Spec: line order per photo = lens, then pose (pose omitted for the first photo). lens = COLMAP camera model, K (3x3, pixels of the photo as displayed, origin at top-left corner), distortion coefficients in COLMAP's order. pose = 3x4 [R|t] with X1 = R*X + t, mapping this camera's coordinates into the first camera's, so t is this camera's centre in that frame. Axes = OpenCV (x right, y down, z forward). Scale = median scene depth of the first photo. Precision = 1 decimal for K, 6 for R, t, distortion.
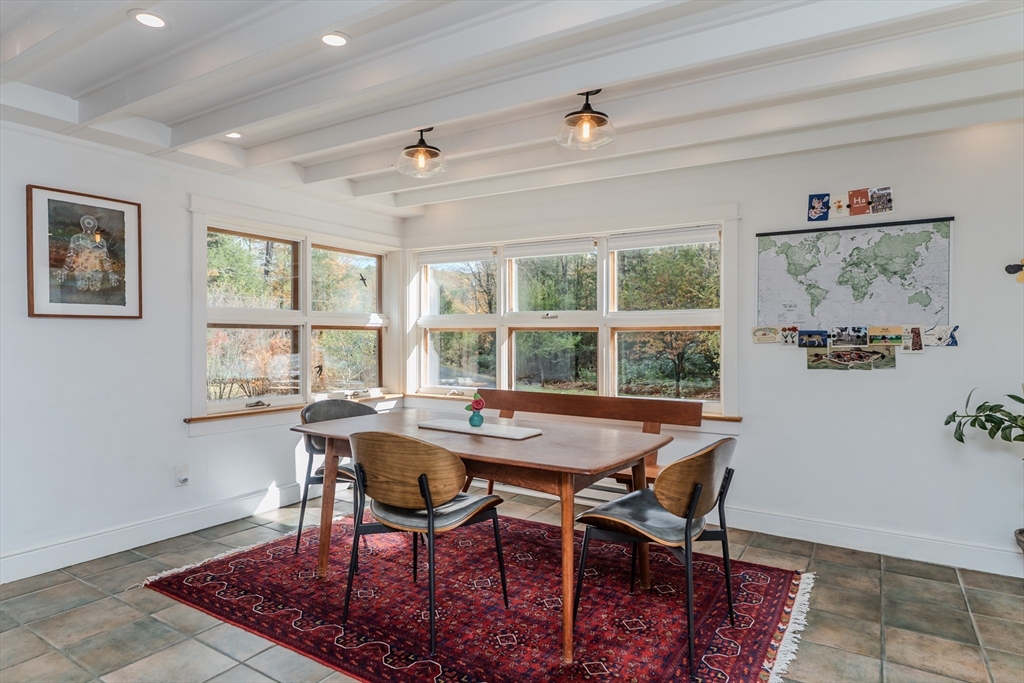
lens RADIAL K [[571.7, 0, 512.0], [0, 571.7, 341.5], [0, 0, 1]] dist [-0.002447, -0.001323]
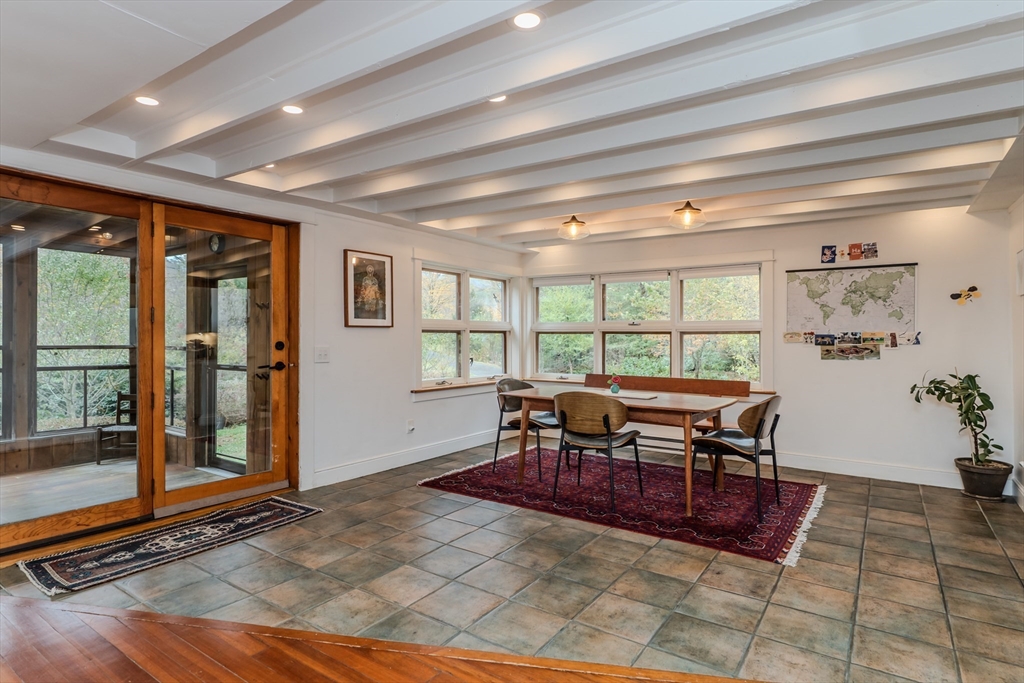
lens RADIAL K [[554.1, 0, 481.8], [0, 554.1, 338.7], [0, 0, 1]] dist [-0.002804, 0.000217]
pose [[0.998060, -0.000162, -0.062263, -0.314721], [0.000028, 0.999998, -0.002157, -0.004700], [0.062263, 0.002151, 0.998057, -0.567641]]
